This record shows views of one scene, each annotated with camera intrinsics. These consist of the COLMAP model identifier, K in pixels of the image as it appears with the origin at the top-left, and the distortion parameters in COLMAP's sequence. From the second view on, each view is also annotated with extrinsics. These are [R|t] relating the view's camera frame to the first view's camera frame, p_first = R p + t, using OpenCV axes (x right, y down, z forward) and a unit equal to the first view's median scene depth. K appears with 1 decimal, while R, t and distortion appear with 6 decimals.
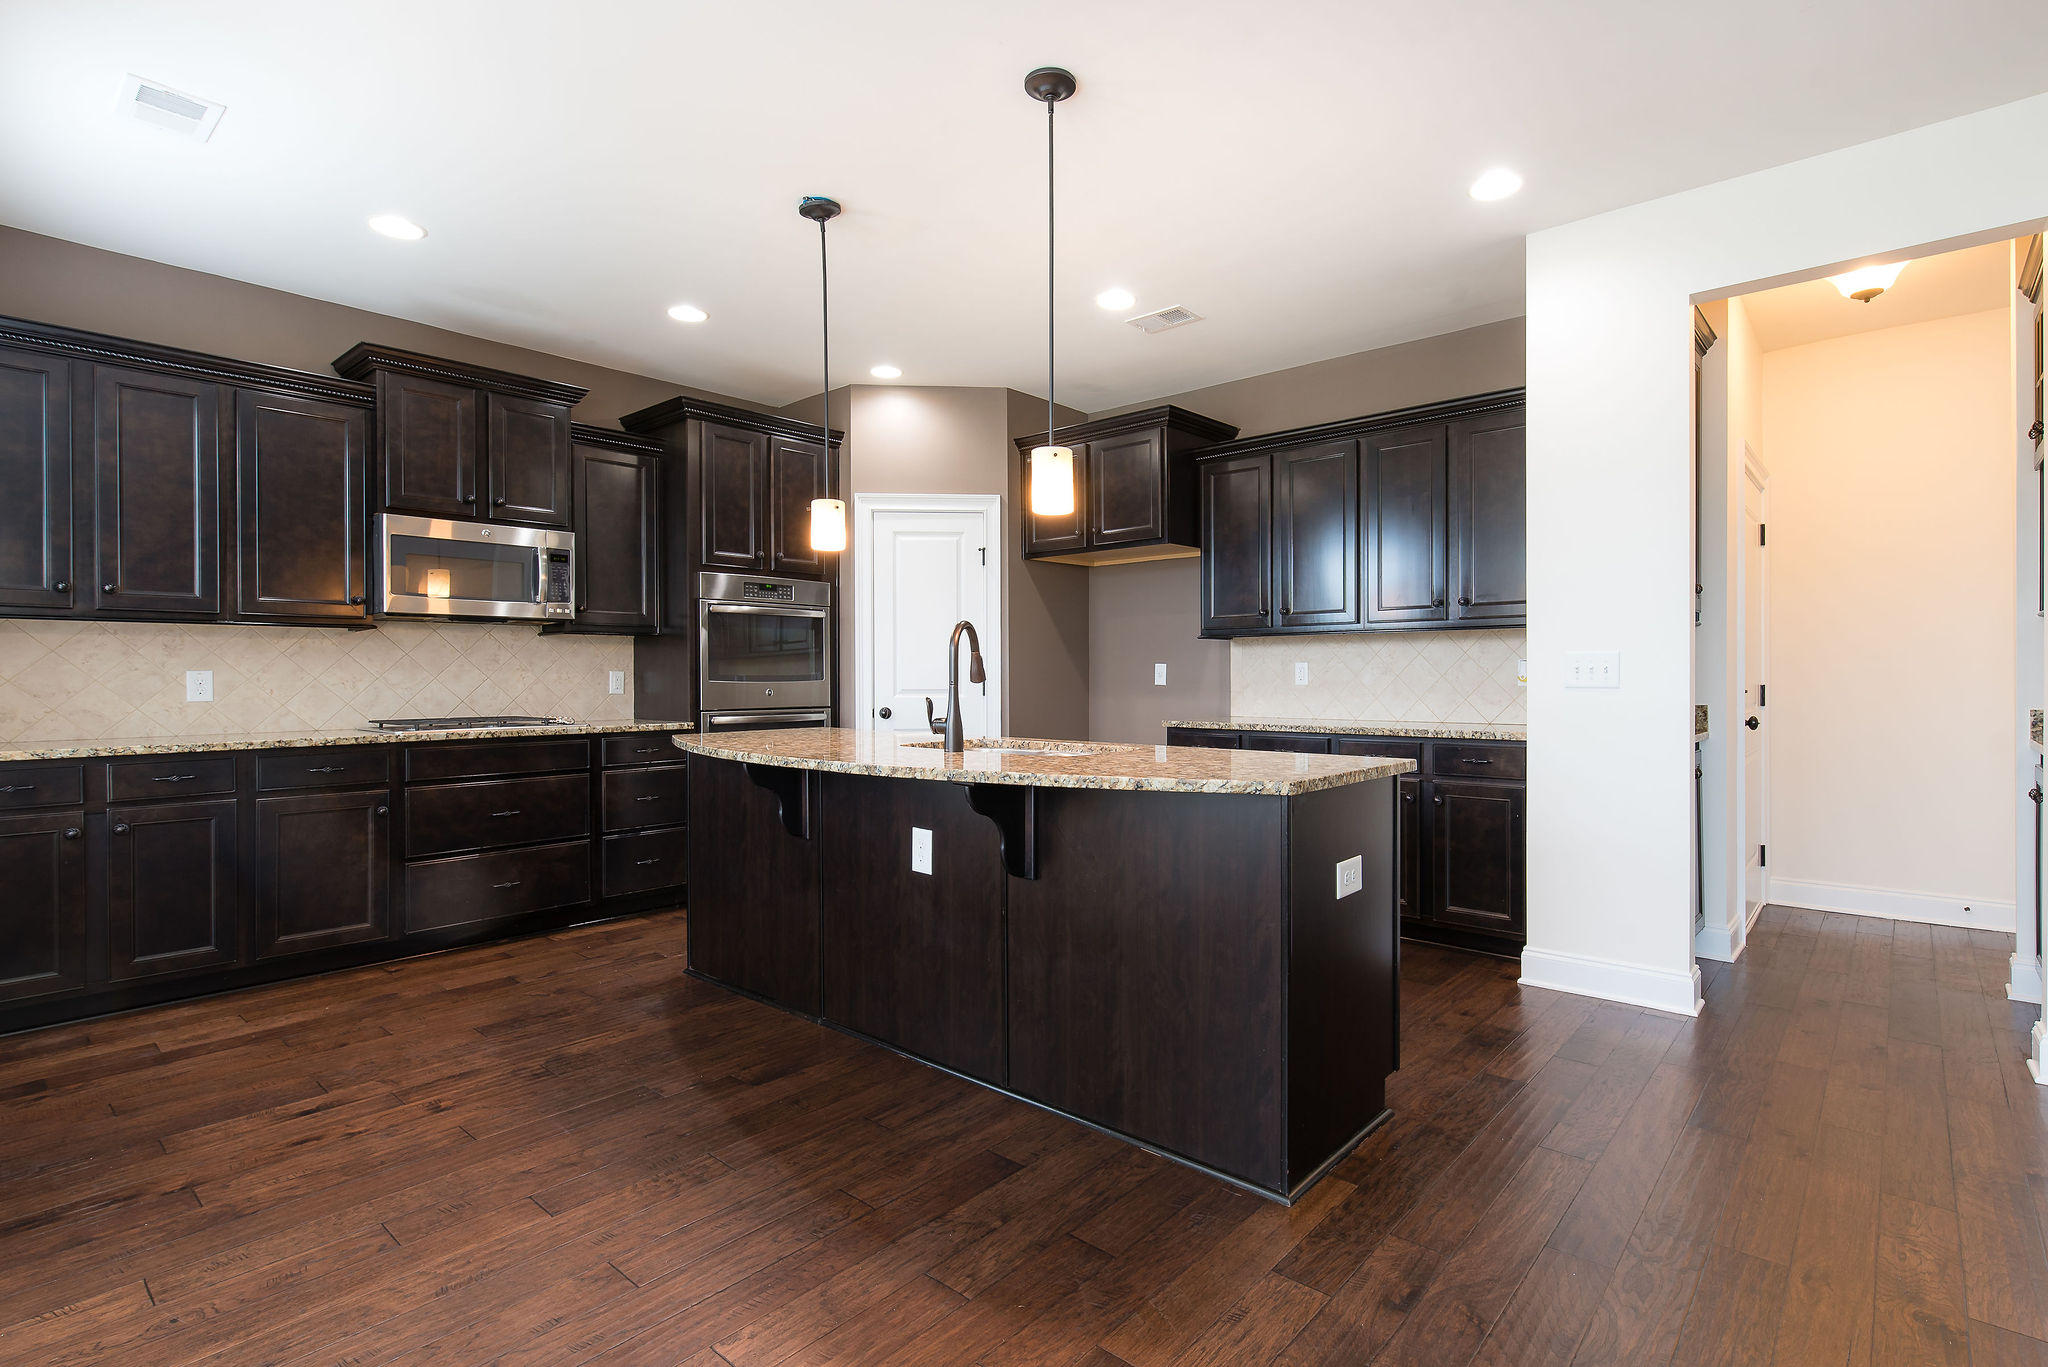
lens RADIAL K [[974.4, 0, 1090.8], [0, 974.4, 684.6], [0, 0, 1]] dist [-0.003687, -0.000414]
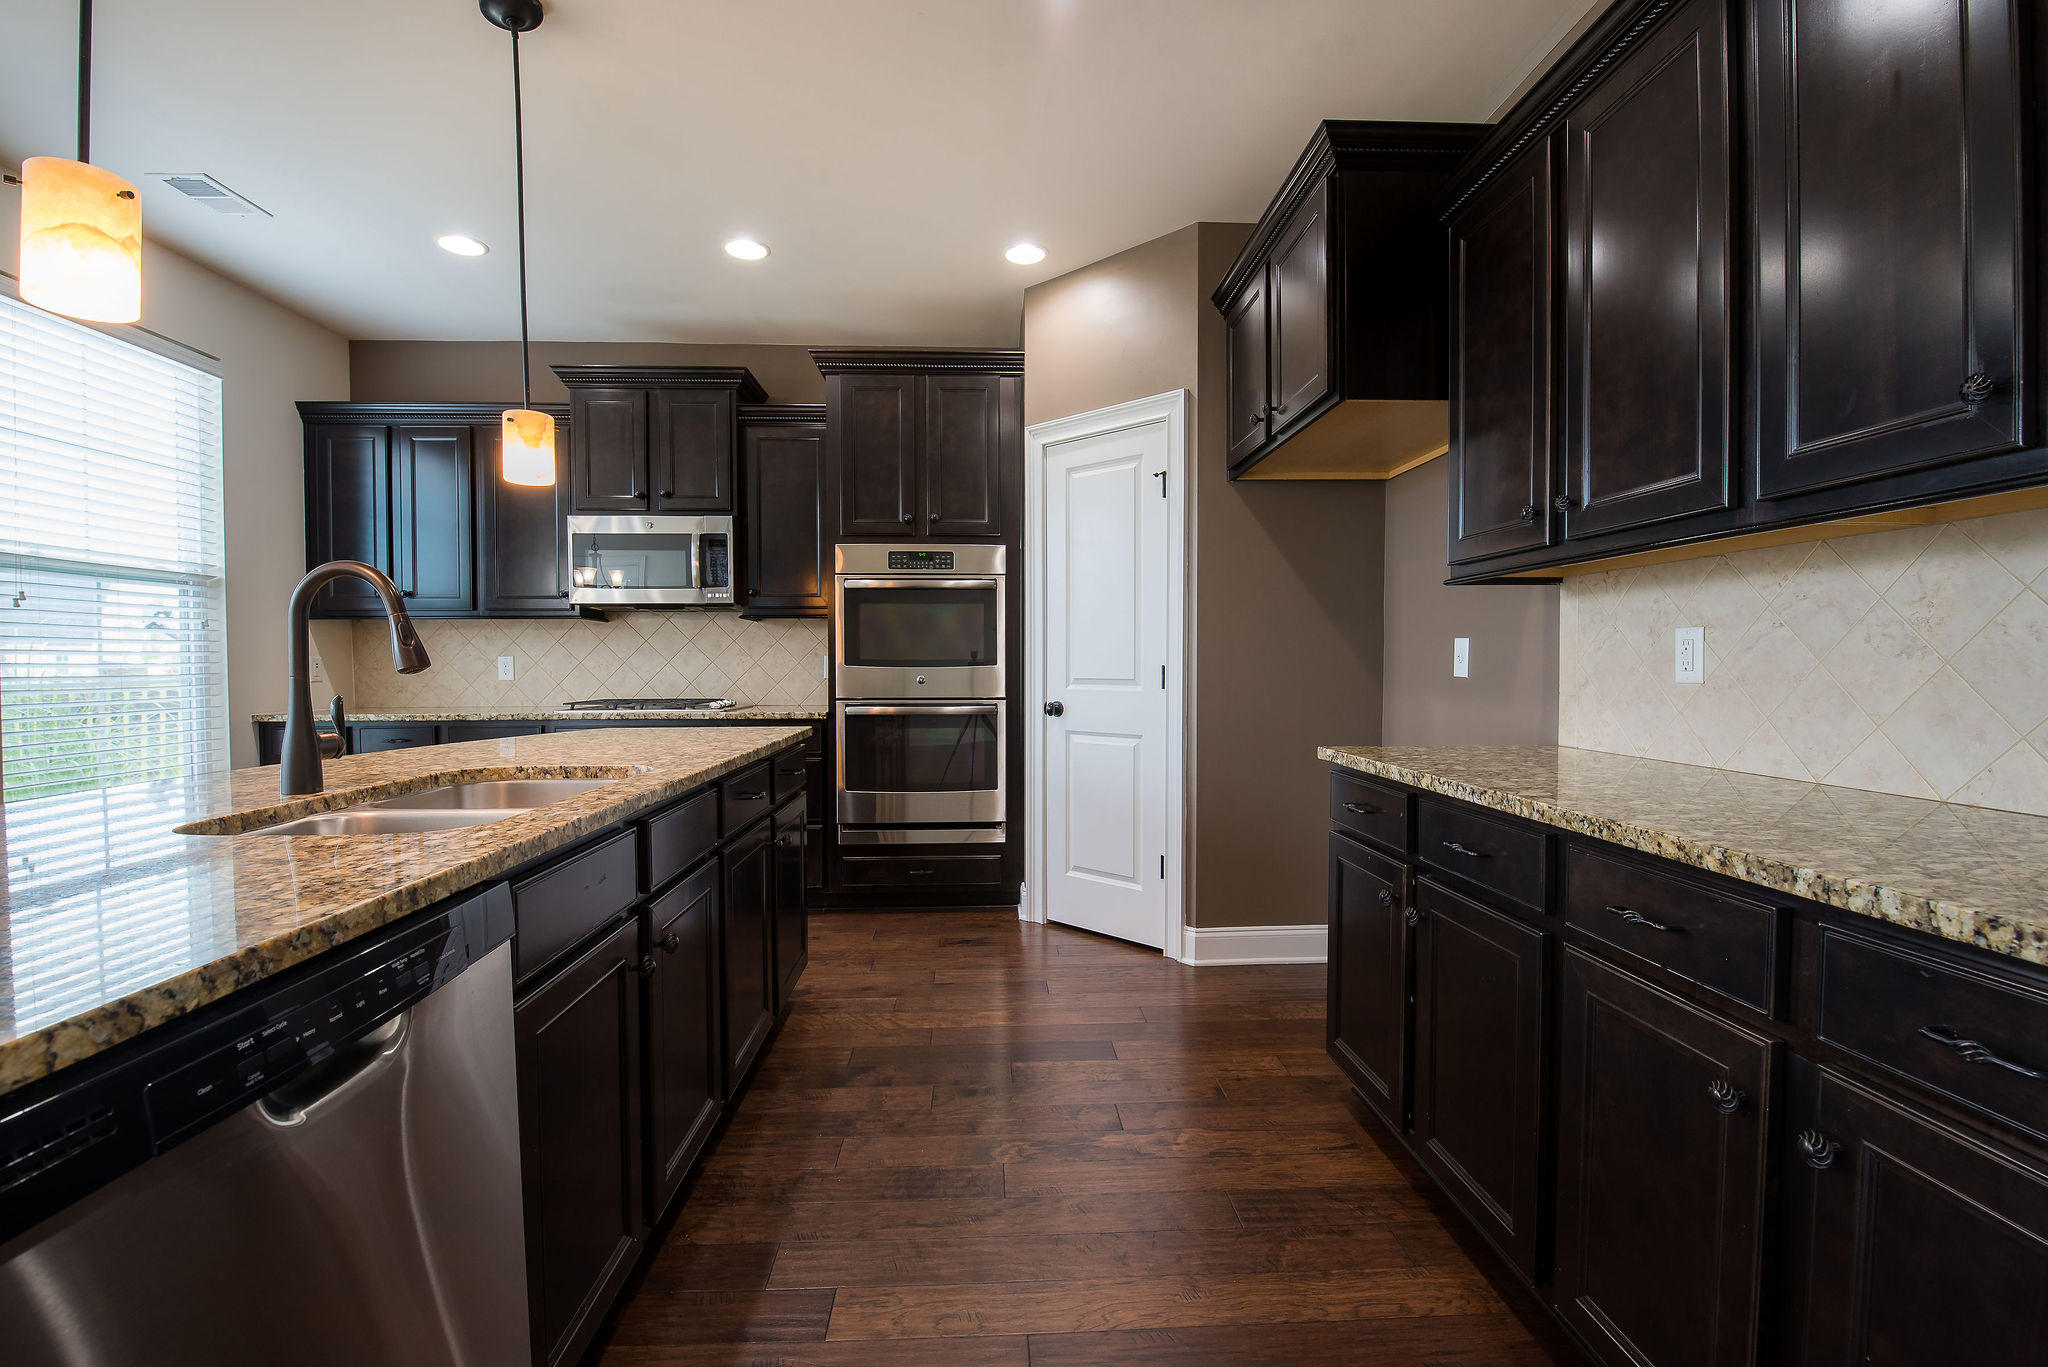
lens RADIAL K [[888.1, 0, 1022.7], [0, 888.1, 680.5], [0, 0, 1]] dist [-0.012915, -0.005830]
pose [[0.669619, 0.017526, -0.742498, 0.382366], [-0.006137, 0.999818, 0.018064, -0.007287], [0.742679, -0.007539, 0.669605, 0.687879]]
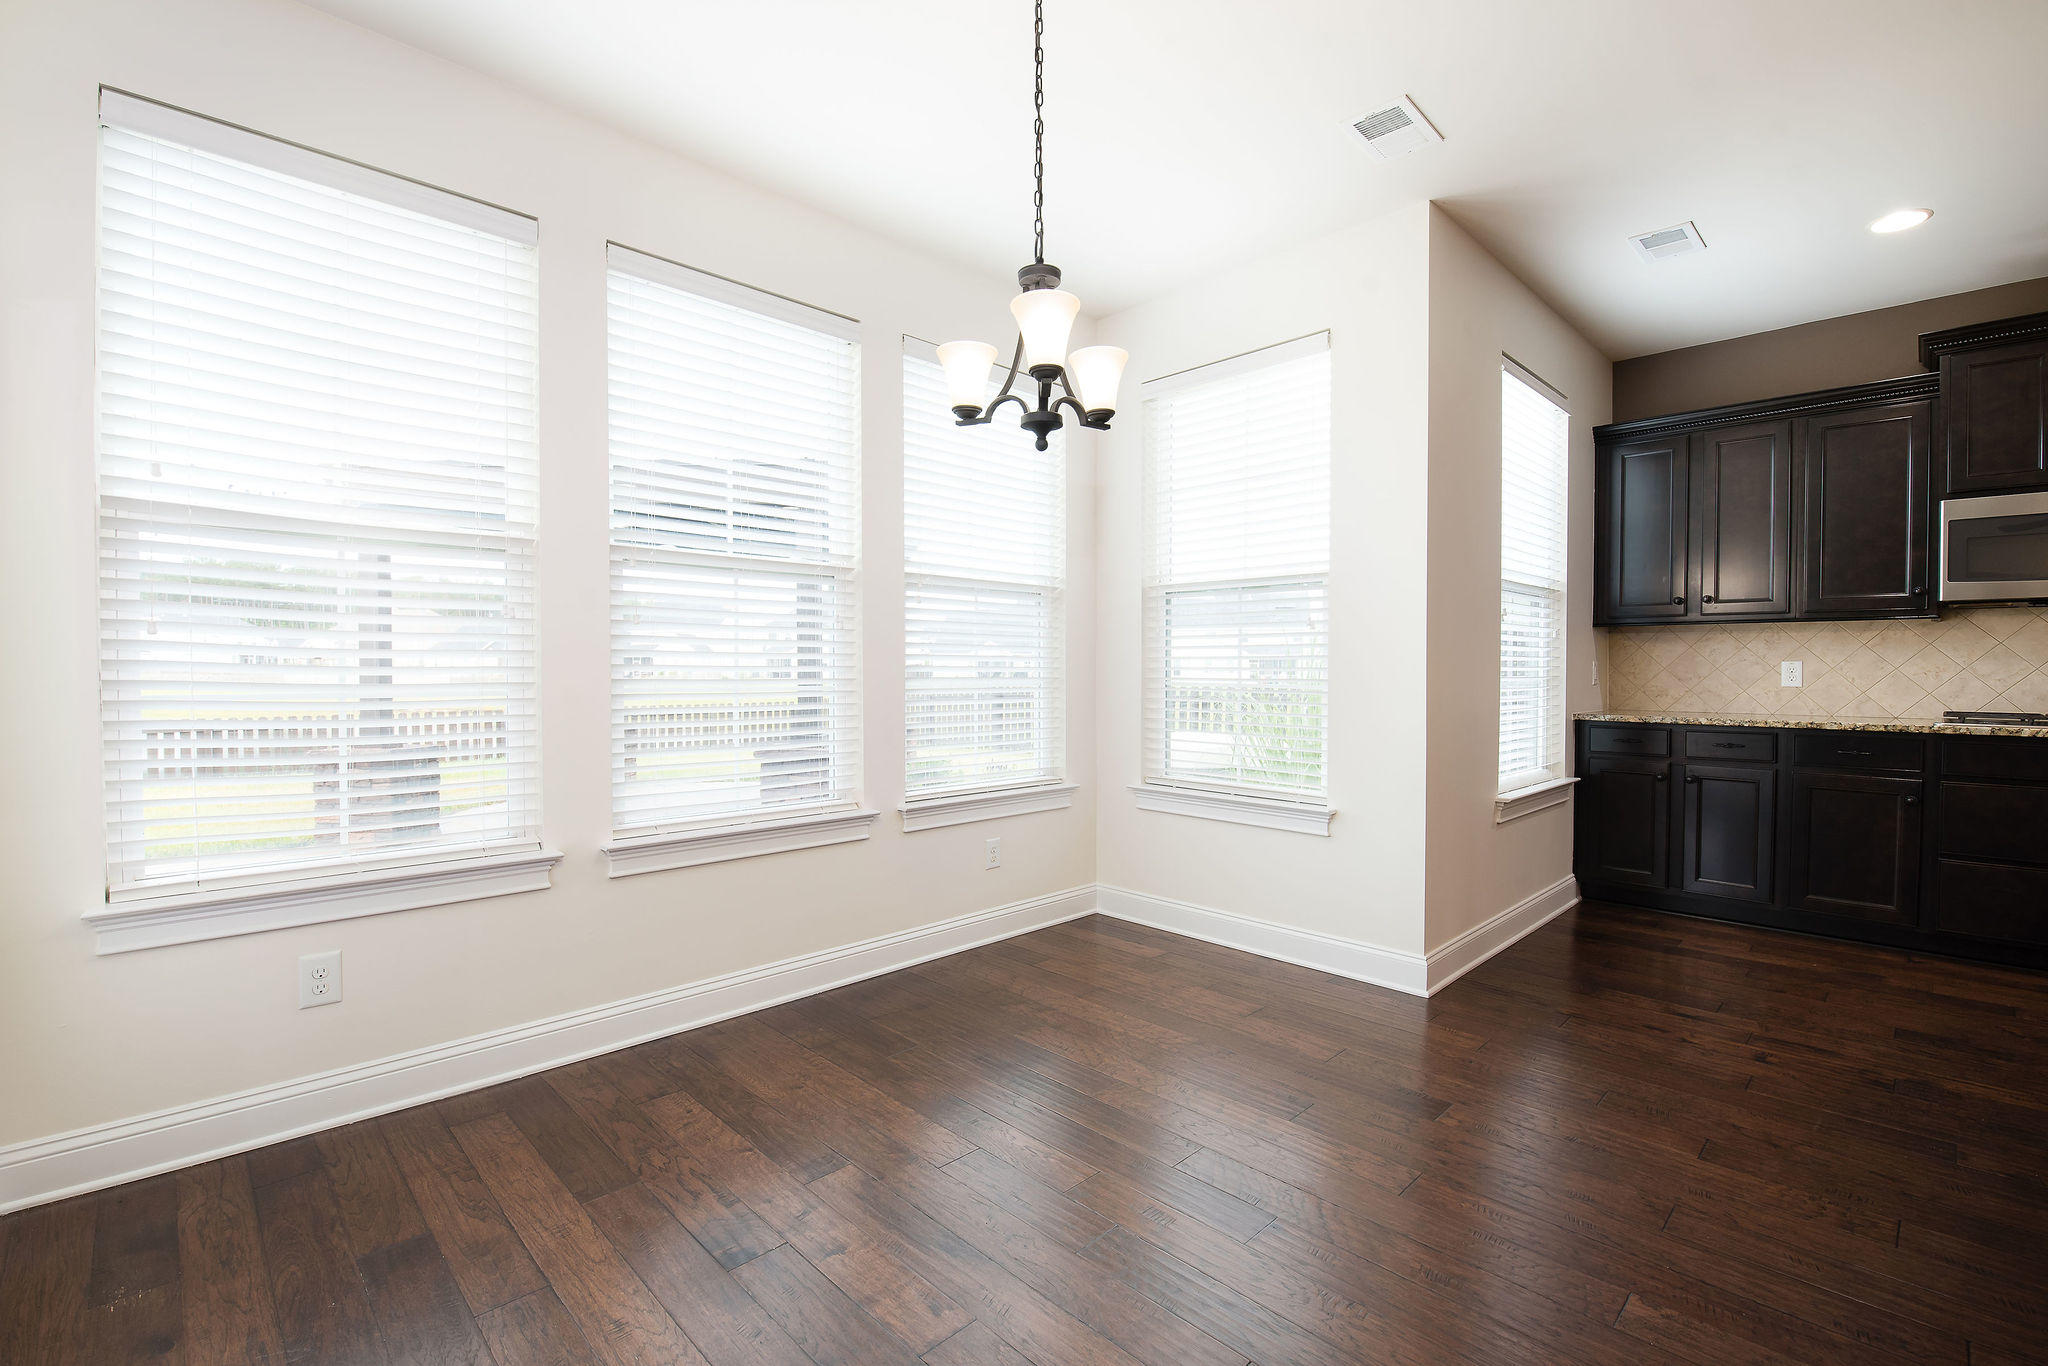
lens RADIAL K [[888.1, 0, 1024.8], [0, 888.1, 678.9], [0, 0, 1]] dist [-0.012915, -0.005830]
pose [[-0.114879, 0.015485, -0.993259, 0.249355], [-0.012670, 0.999774, 0.017052, 0.001024], [0.993299, 0.014544, -0.114657, 0.177532]]
